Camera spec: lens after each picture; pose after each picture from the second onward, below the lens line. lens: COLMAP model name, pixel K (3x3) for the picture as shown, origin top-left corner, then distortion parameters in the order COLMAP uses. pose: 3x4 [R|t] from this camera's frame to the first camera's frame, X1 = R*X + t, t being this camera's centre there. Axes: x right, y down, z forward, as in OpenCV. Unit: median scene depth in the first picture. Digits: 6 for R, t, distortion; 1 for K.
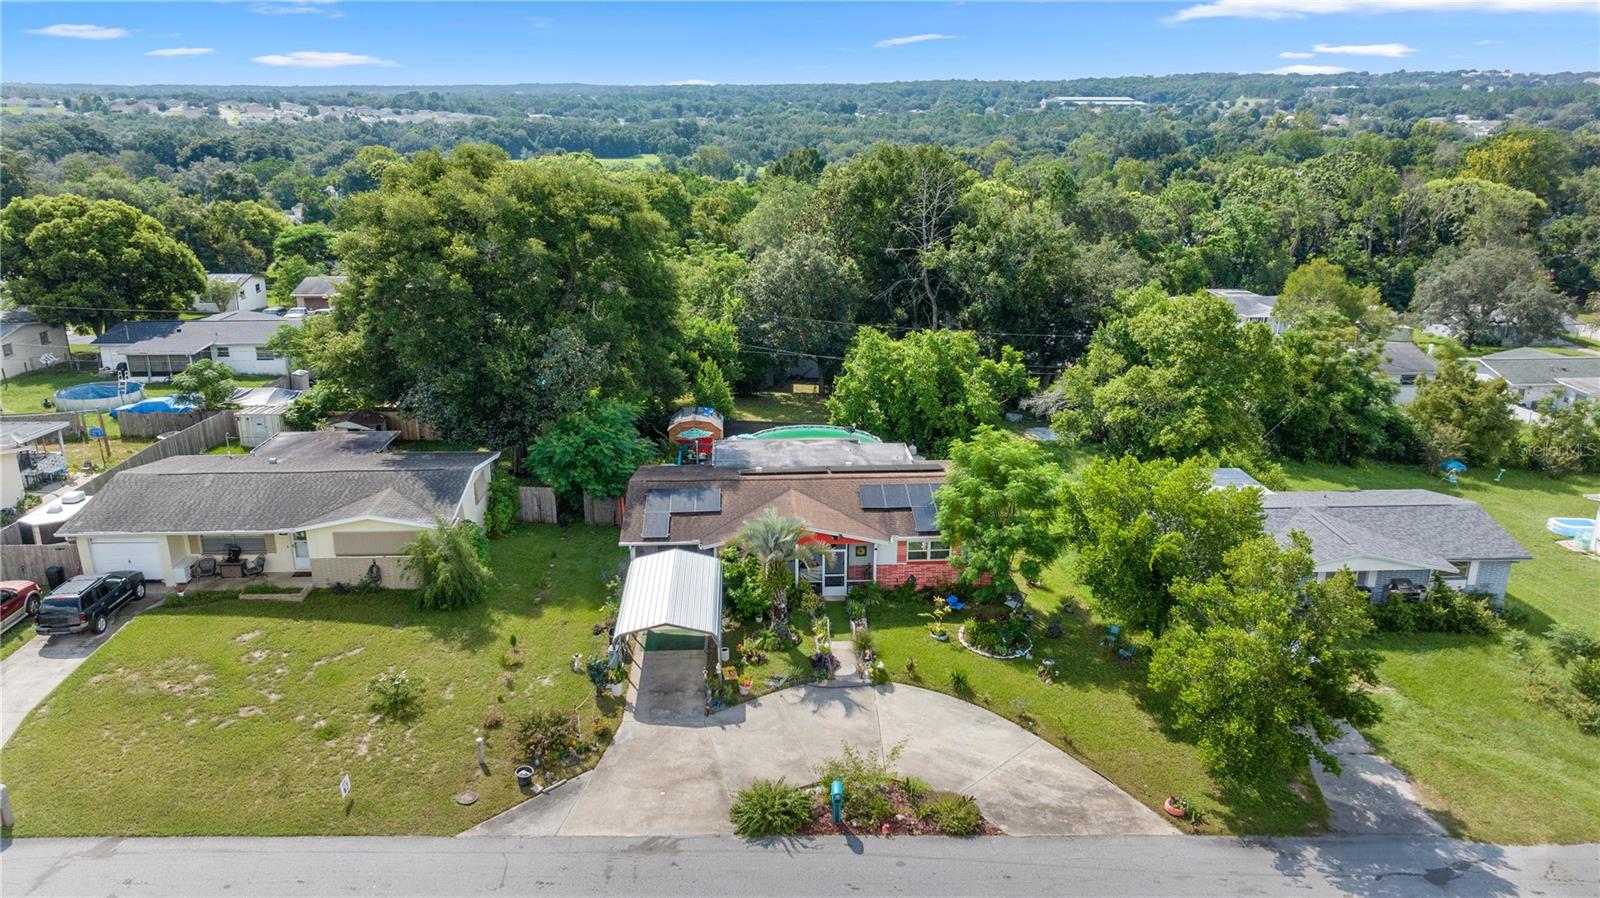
lens RADIAL K [[1128.3, 0, 805.1], [0, 1128.3, 442.3], [0, 0, 1]] dist [-0.022092, 0.005068]
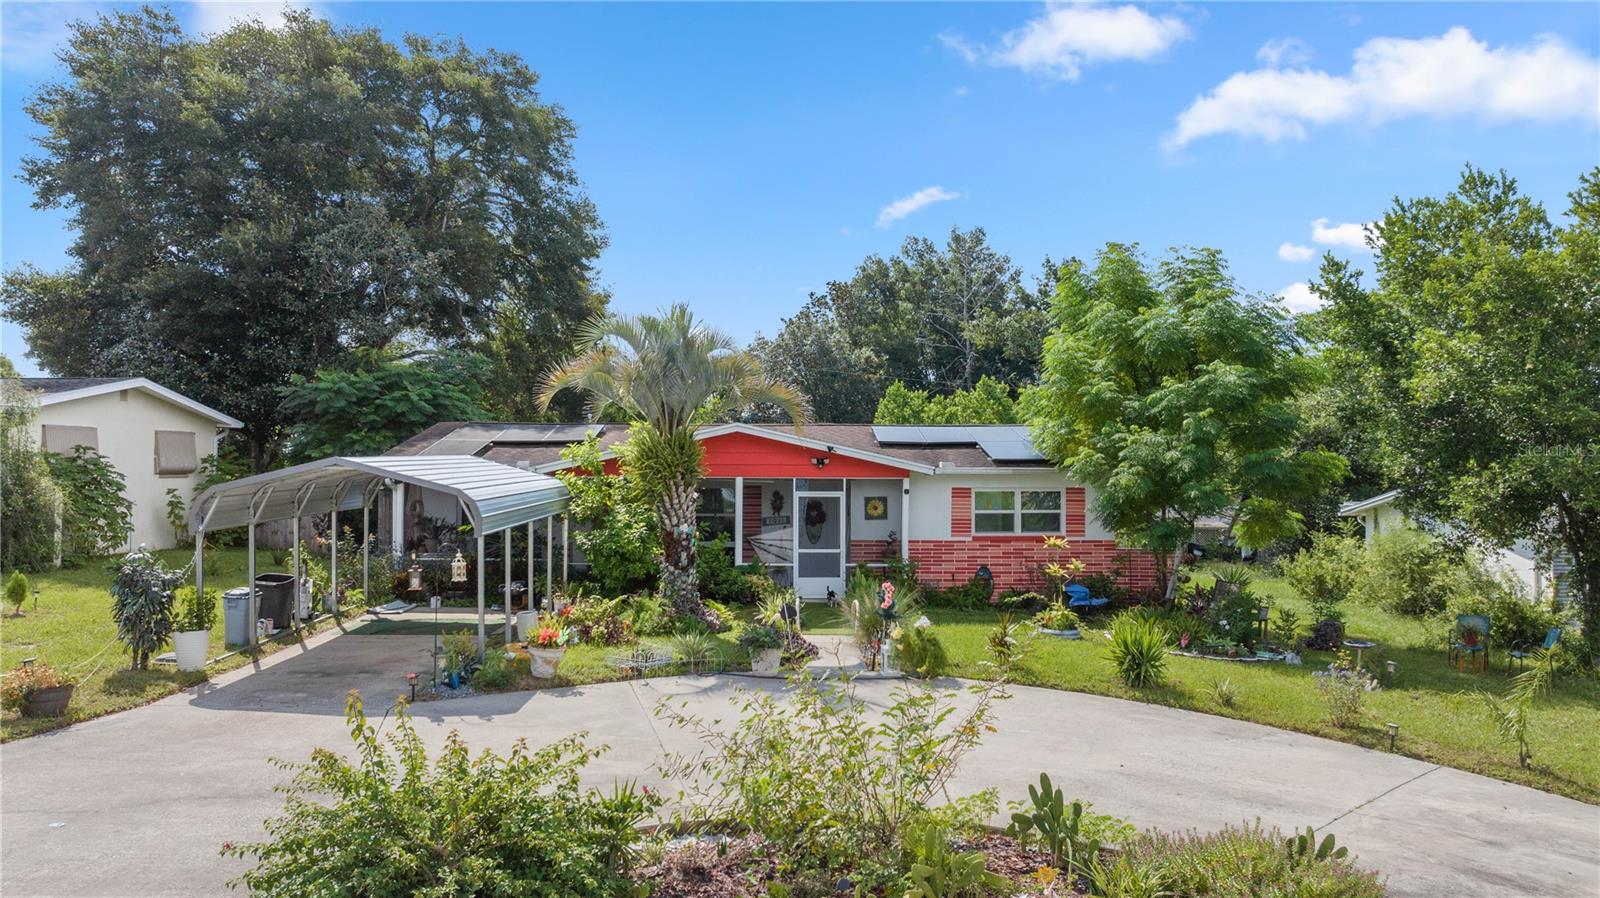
lens RADIAL K [[1128.3, 0, 805.1], [0, 1128.3, 442.3], [0, 0, 1]] dist [-0.022092, 0.005068]
pose [[0.999622, 0.003713, -0.027230, 0.042250], [-0.012200, 0.947803, -0.318622, 0.290058], [0.024626, 0.318834, 0.947491, 0.697980]]
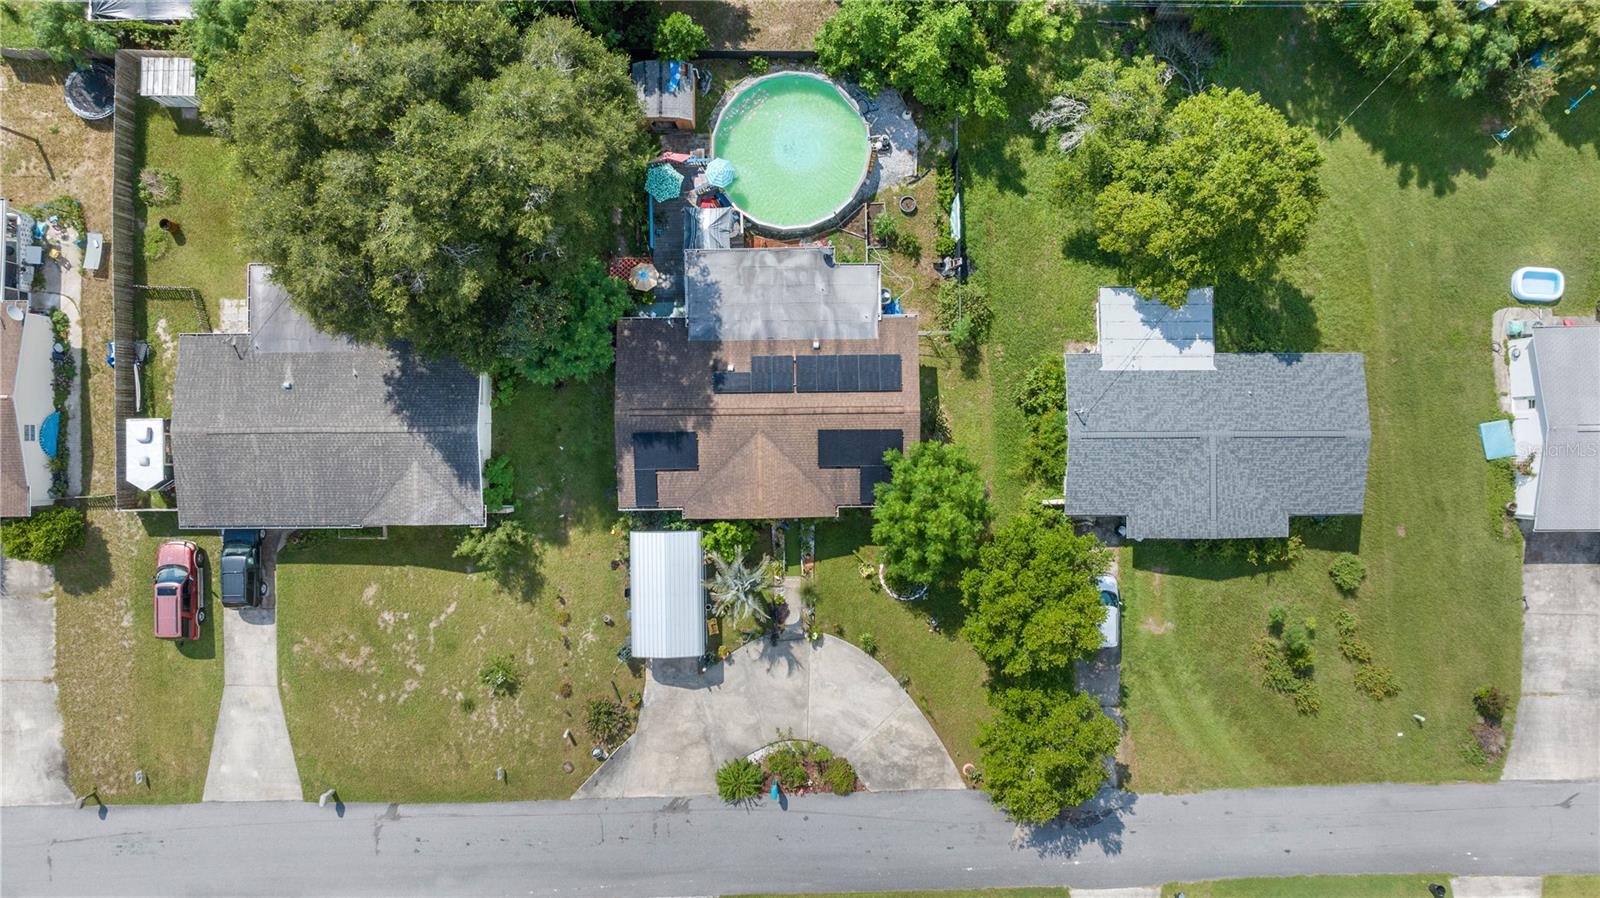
lens RADIAL K [[1110.8, 0, 804.9], [0, 1110.8, 443.9], [0, 0, 1]] dist [-0.025846, 0.001943]
pose [[0.999040, 0.043623, 0.004087, 0.040970], [-0.017220, 0.305169, 0.952143, -1.394044], [0.040289, -0.951299, 0.305627, 0.889025]]
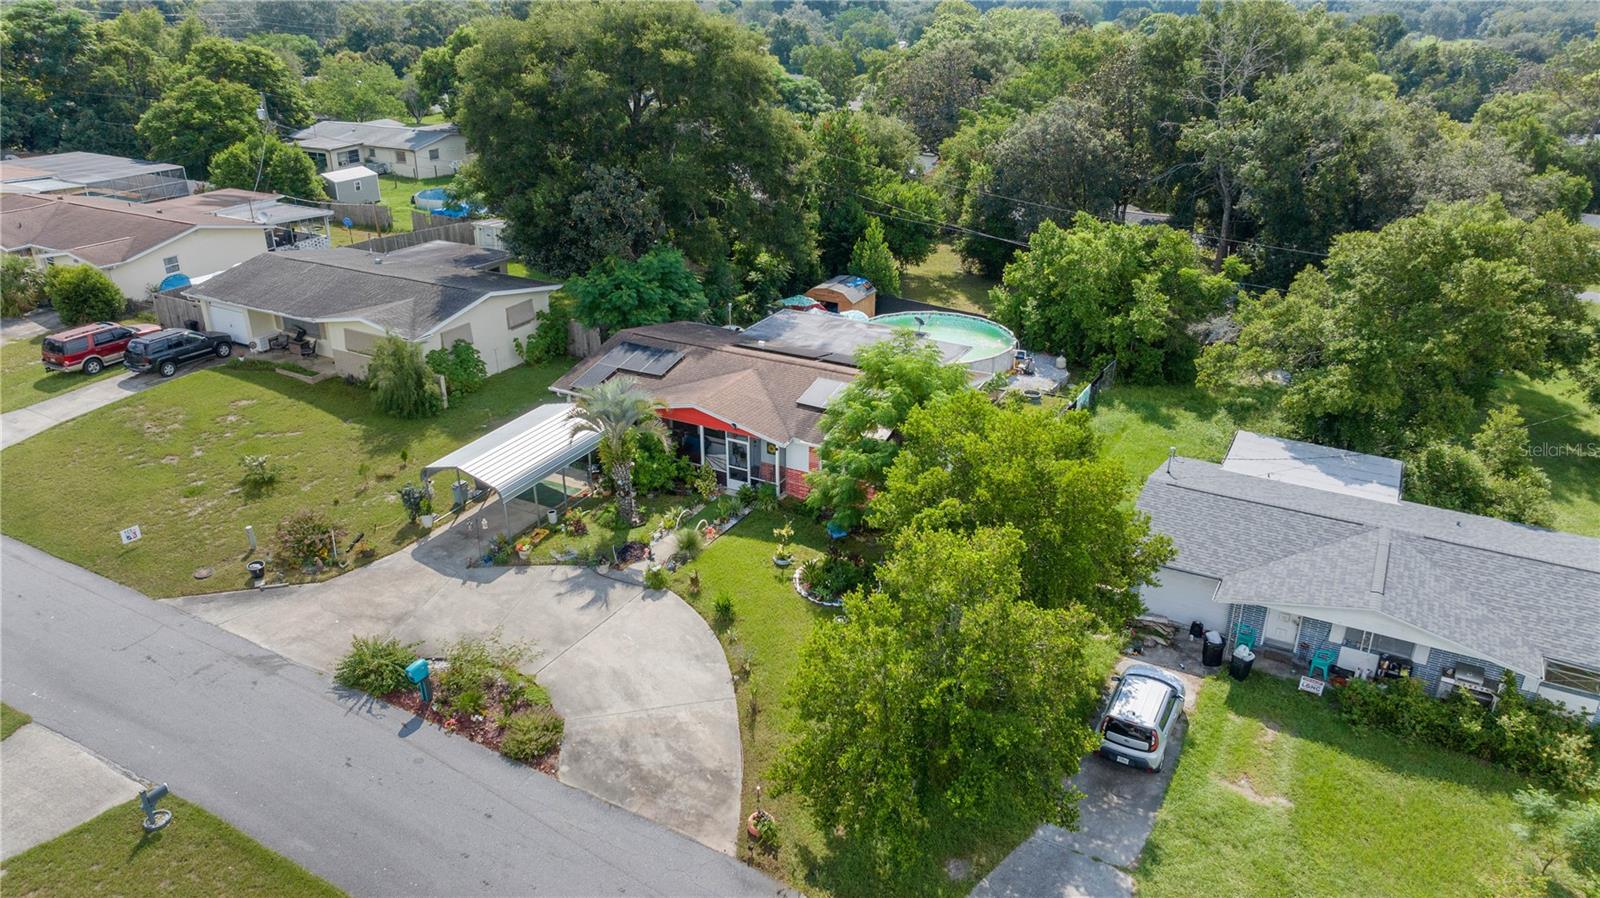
lens RADIAL K [[1128.3, 0, 805.1], [0, 1128.3, 442.3], [0, 0, 1]] dist [-0.022092, 0.005068]
pose [[0.855740, 0.209951, -0.472896, 0.635643], [-0.156467, 0.976187, 0.150257, -0.058769], [0.493181, -0.054588, 0.868212, 0.320098]]
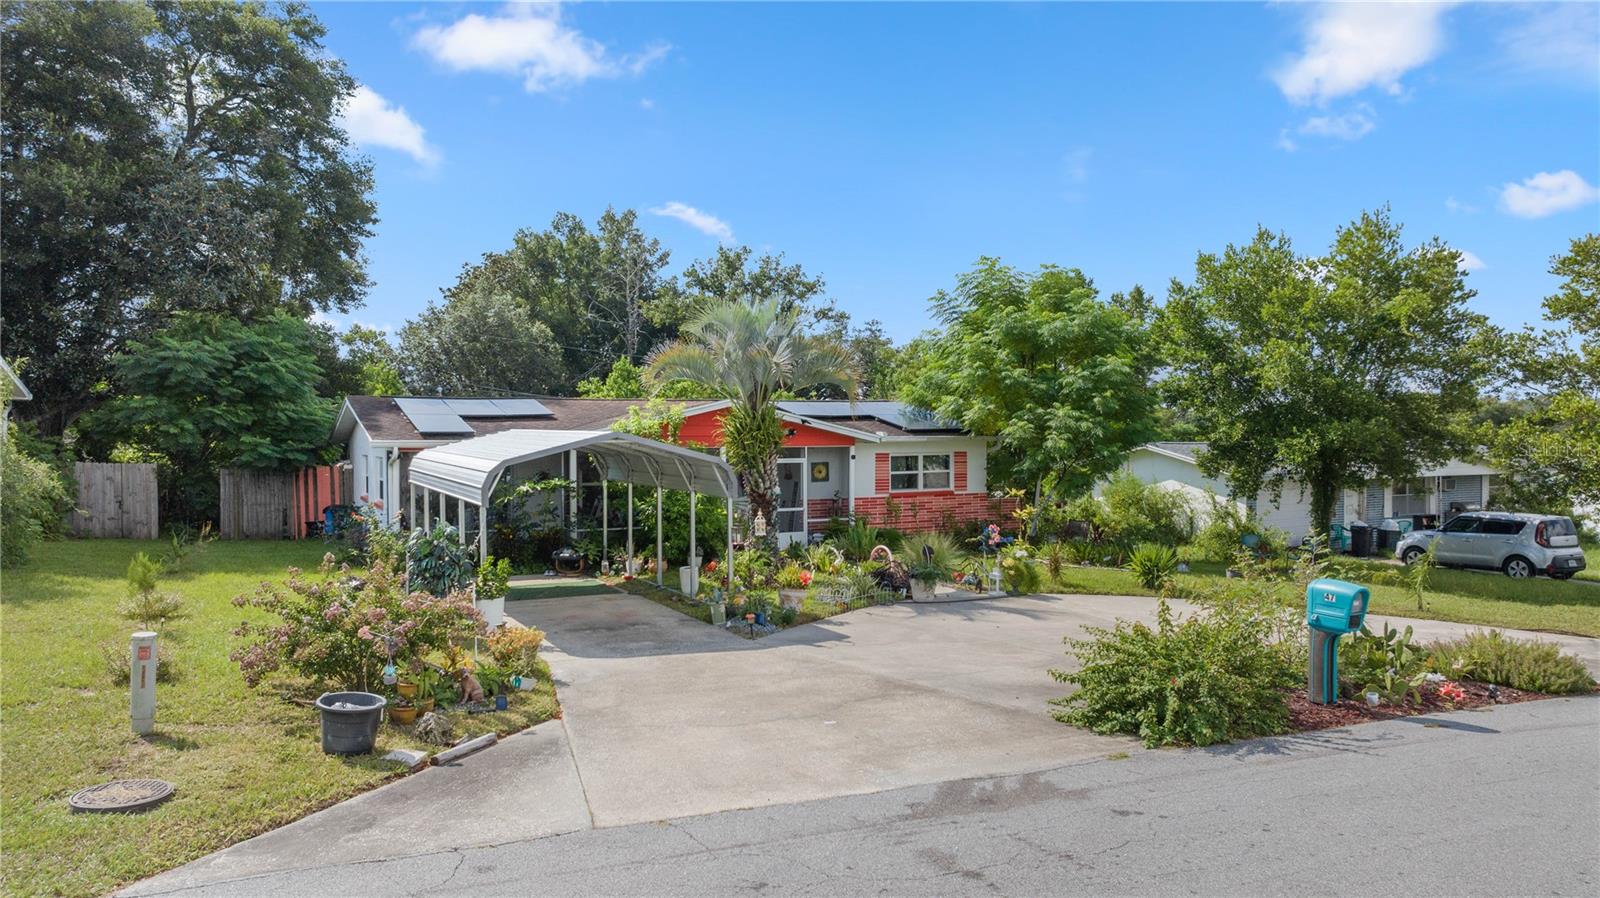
lens RADIAL K [[1128.3, 0, 805.1], [0, 1128.3, 442.3], [0, 0, 1]] dist [-0.022092, 0.005068]
pose [[0.909833, -0.008701, 0.414884, -0.246610], [0.130759, 0.954861, -0.266727, 0.300795], [-0.393836, 0.296927, 0.869901, 0.663632]]
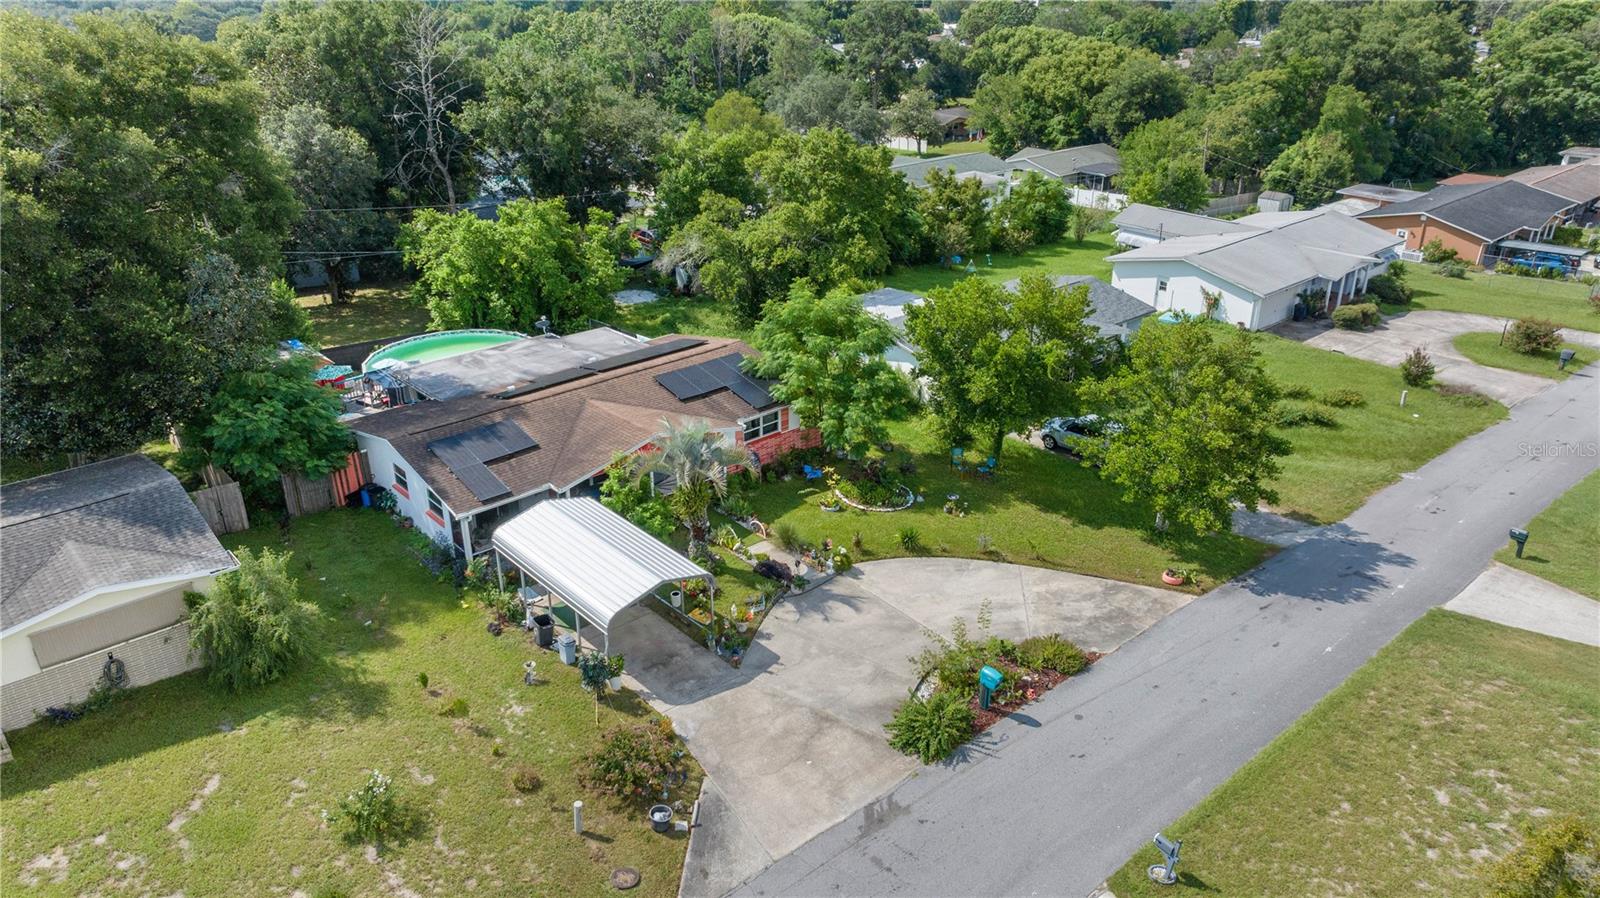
lens RADIAL K [[1128.3, 0, 805.1], [0, 1128.3, 442.3], [0, 0, 1]] dist [-0.022092, 0.005068]
pose [[0.775252, -0.256637, 0.577167, -0.516197], [0.188342, 0.966096, 0.176593, -0.061271], [-0.602919, -0.028199, 0.797304, 0.322664]]
